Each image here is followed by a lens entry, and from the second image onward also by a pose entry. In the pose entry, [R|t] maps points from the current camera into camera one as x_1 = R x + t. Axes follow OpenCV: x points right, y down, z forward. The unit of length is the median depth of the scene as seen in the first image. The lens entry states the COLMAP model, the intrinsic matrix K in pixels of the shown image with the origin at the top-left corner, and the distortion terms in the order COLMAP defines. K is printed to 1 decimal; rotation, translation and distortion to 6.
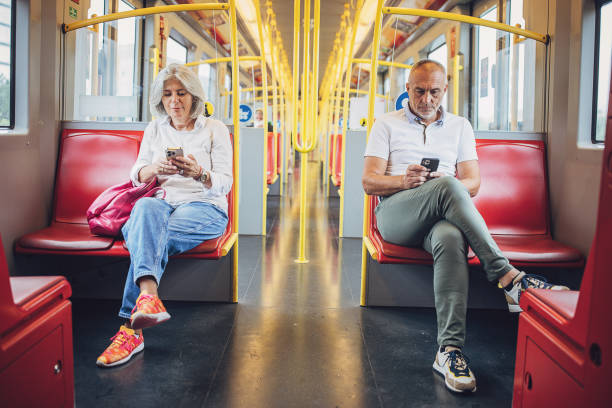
lens RADIAL K [[543.0, 0, 305.6], [0, 543.0, 156.0], [0, 0, 1]] dist [-0.159189, 0.196239]
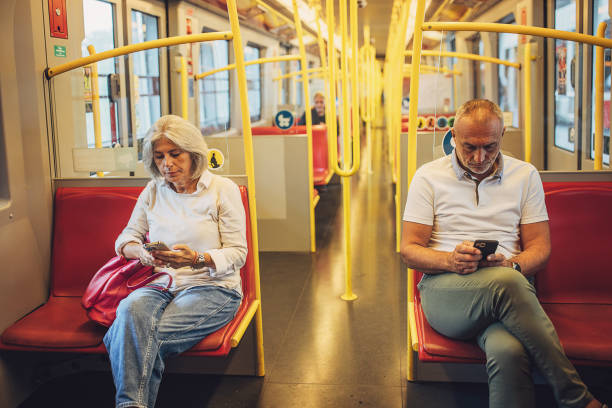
lens RADIAL K [[543.0, 0, 305.6], [0, 543.0, 156.0], [0, 0, 1]] dist [-0.159189, 0.196239]
pose [[0.989975, -0.037118, -0.136276, 0.081213], [0.047604, 0.996083, 0.074512, -0.167102], [0.132977, -0.080253, 0.987865, 0.208856]]
